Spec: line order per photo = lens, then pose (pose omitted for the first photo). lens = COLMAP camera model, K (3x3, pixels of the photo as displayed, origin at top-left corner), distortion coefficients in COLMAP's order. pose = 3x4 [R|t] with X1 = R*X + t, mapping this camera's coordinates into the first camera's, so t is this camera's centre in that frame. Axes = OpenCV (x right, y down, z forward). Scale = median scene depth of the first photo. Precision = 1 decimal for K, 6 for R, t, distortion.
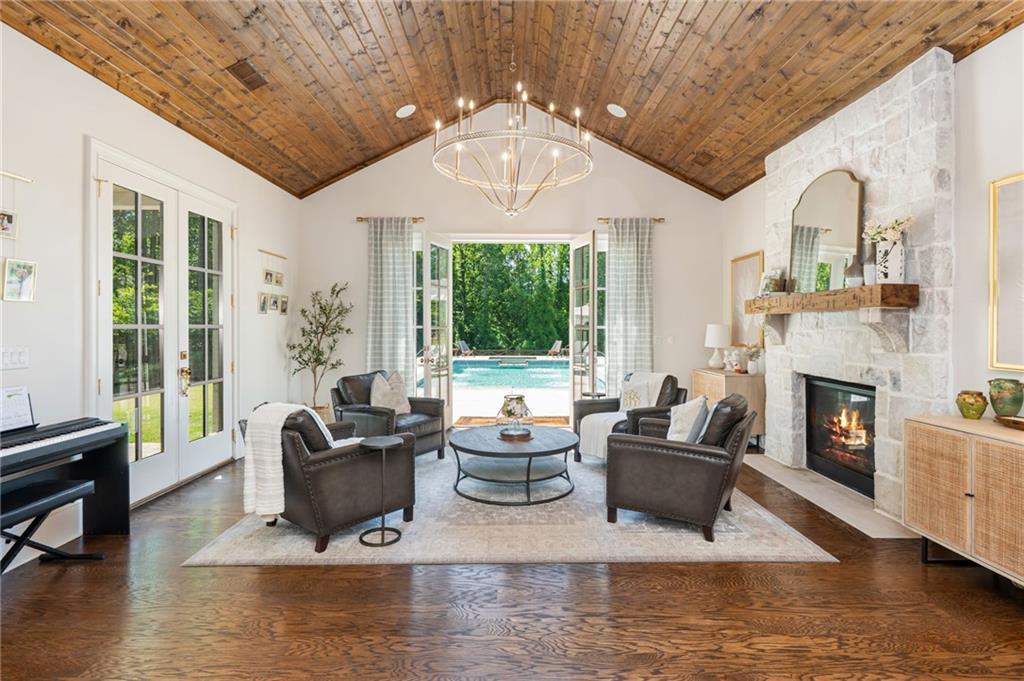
lens RADIAL K [[500.2, 0, 514.0], [0, 500.2, 332.5], [0, 0, 1]] dist [0.011177, -0.008355]
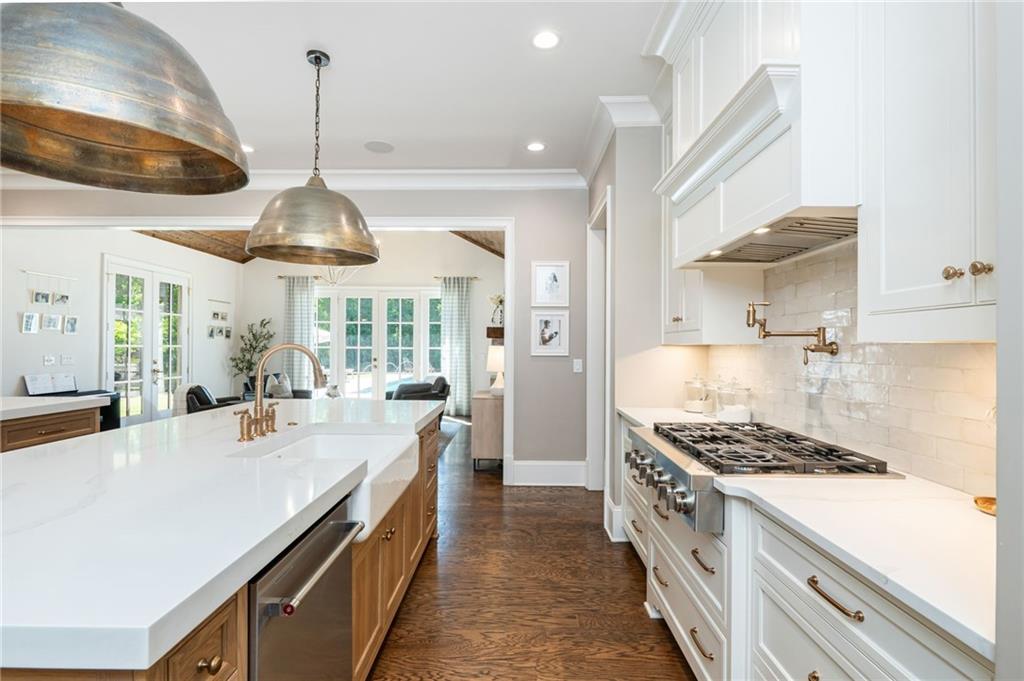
lens RADIAL K [[500.2, 0, 518.8], [0, 500.2, 347.7], [0, 0, 1]] dist [0.011177, -0.008355]
pose [[0.999648, 0.005495, -0.025949, 0.472428], [-0.005808, 0.999911, -0.011988, 0.005095], [0.025881, 0.012135, 0.999591, -0.523665]]
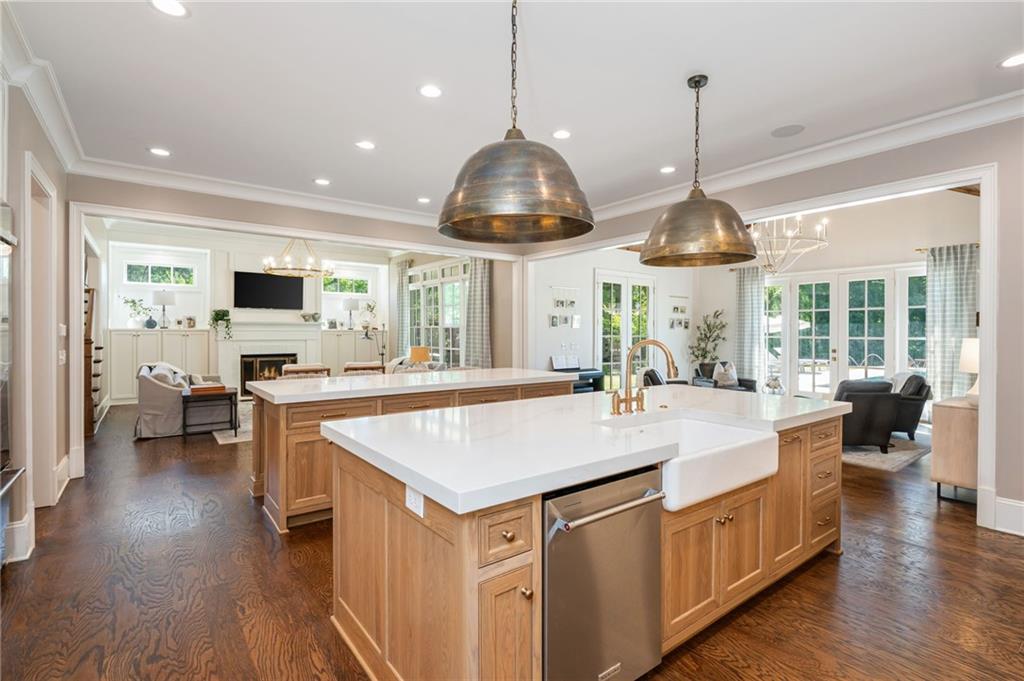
lens RADIAL K [[500.2, 0, 512.0], [0, 500.2, 336.2], [0, 0, 1]] dist [0.011177, -0.008355]
pose [[0.593664, 0.007281, -0.804680, 0.576590], [-0.013445, 0.999909, -0.000871, -0.001962], [0.804601, 0.011336, 0.593708, -0.525547]]
